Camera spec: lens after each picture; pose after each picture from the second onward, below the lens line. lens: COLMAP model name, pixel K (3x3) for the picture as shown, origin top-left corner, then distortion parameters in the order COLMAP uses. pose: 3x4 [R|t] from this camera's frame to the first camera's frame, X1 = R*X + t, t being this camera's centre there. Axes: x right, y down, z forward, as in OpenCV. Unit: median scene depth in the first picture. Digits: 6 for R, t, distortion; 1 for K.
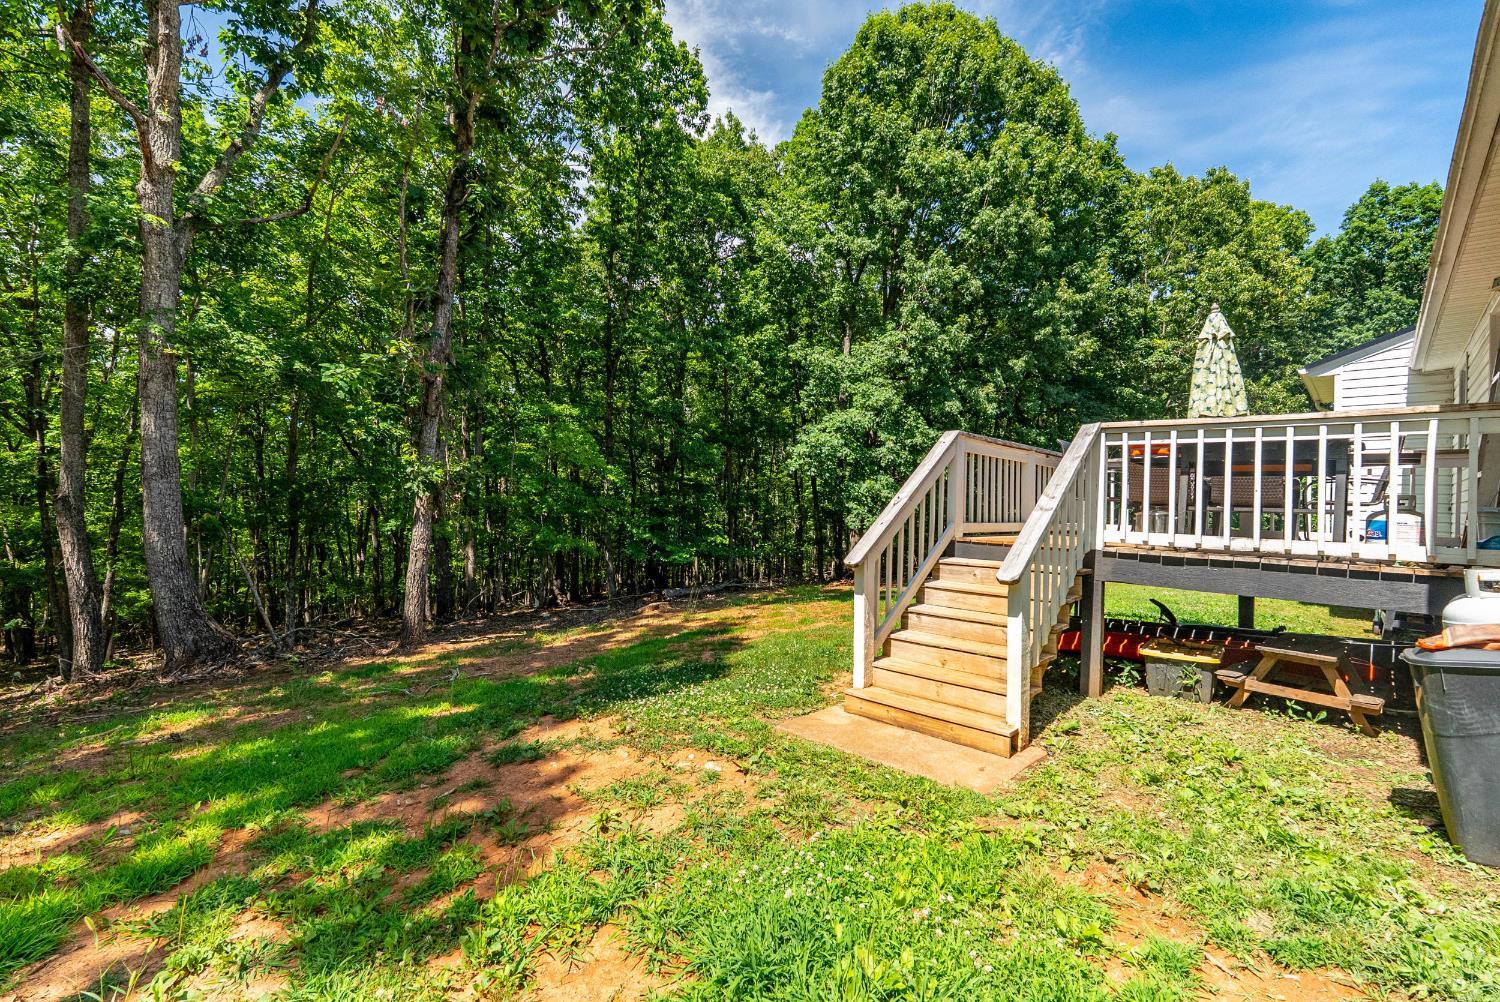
lens RADIAL K [[661.0, 0, 750.6], [0, 661.0, 499.9], [0, 0, 1]] dist [-0.002209, -0.001803]
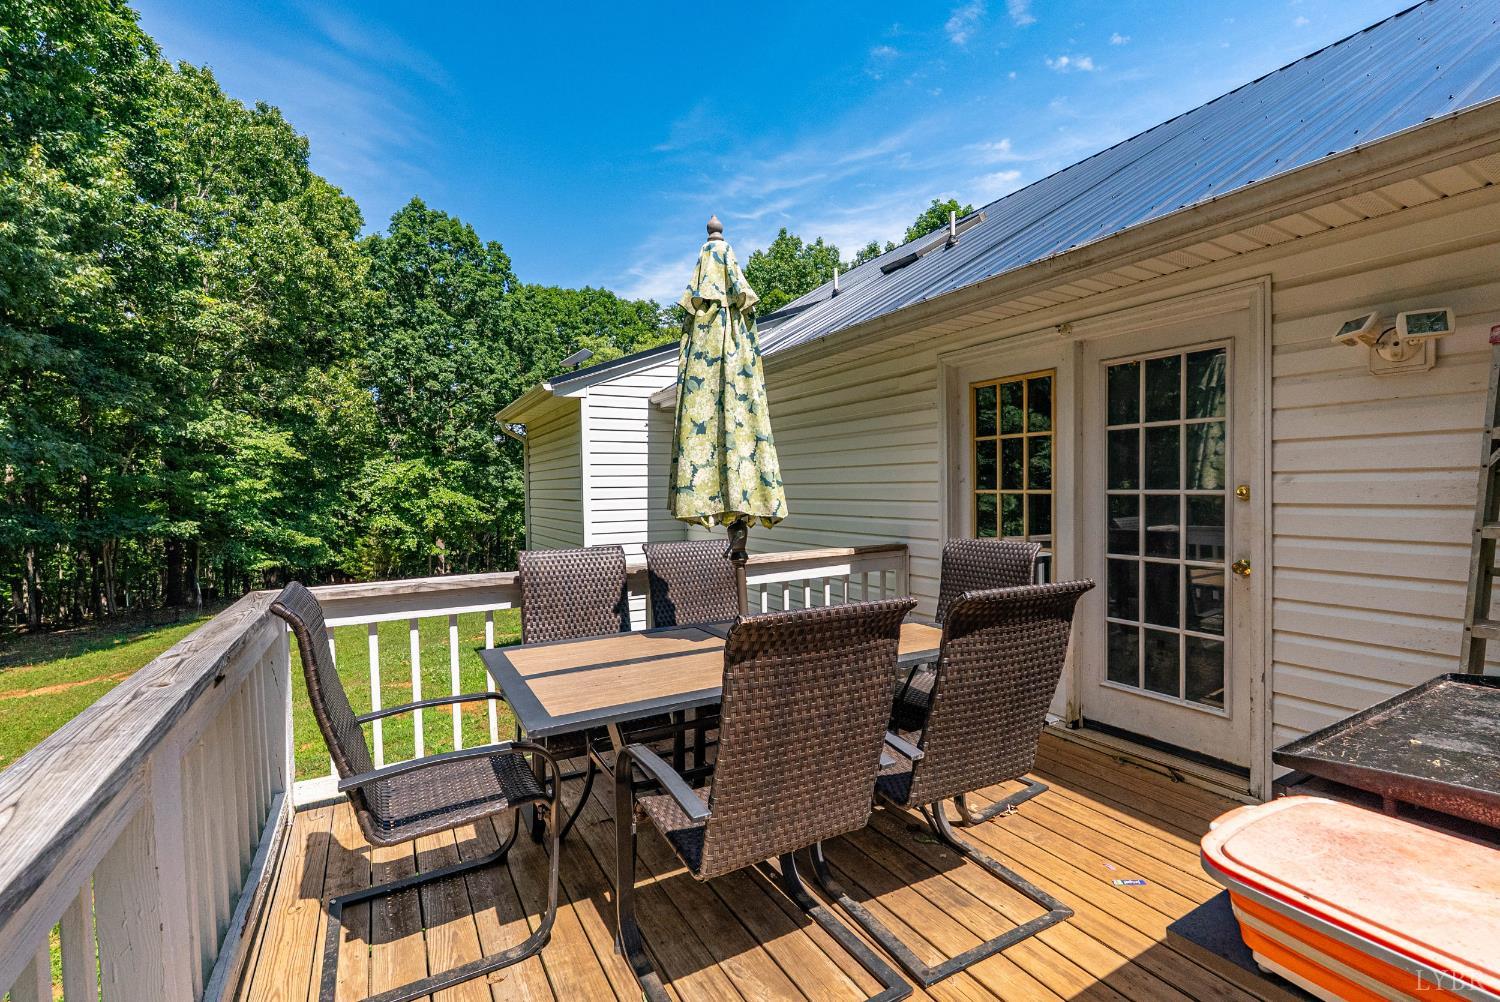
lens RADIAL K [[661.0, 0, 753.5], [0, 661.0, 496.5], [0, 0, 1]] dist [-0.002209, -0.001803]
pose [[0.285056, -0.040161, 0.957669, 0.077625], [0.018840, 0.999164, 0.036293, -0.034284], [-0.958326, 0.007697, 0.285574, 0.202331]]
